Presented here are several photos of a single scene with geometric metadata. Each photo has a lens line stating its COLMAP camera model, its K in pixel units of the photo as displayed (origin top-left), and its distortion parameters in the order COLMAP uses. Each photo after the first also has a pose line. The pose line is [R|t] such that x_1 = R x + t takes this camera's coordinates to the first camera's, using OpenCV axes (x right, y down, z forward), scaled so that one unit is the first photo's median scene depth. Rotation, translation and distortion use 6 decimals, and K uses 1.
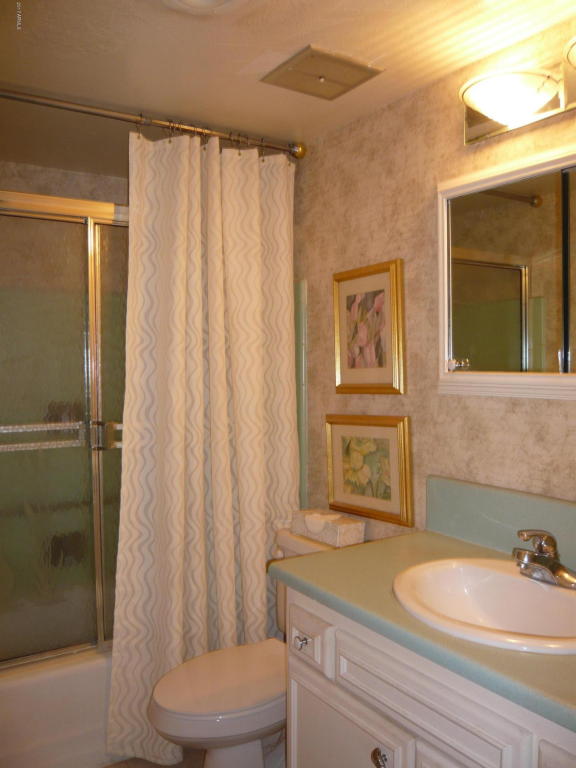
lens RADIAL K [[643.4, 0, 294.3], [0, 643.4, 379.0], [0, 0, 1]] dist [-0.100333, 0.042390]
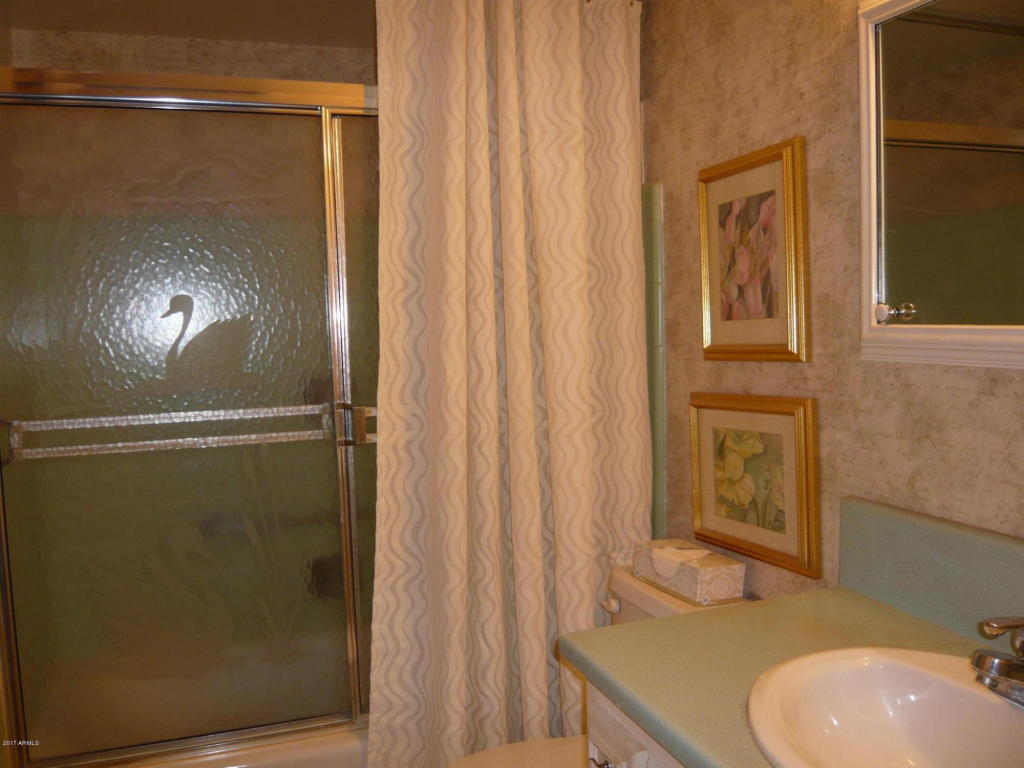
lens RADIAL K [[857.8, 0, 503.8], [0, 857.8, 389.4], [0, 0, 1]] dist [-0.100333, 0.042390]
pose [[0.969249, 0.001051, -0.246081, 0.086057], [0.014432, 0.998027, 0.061105, -0.003176], [0.245660, -0.062778, 0.967321, 0.144657]]
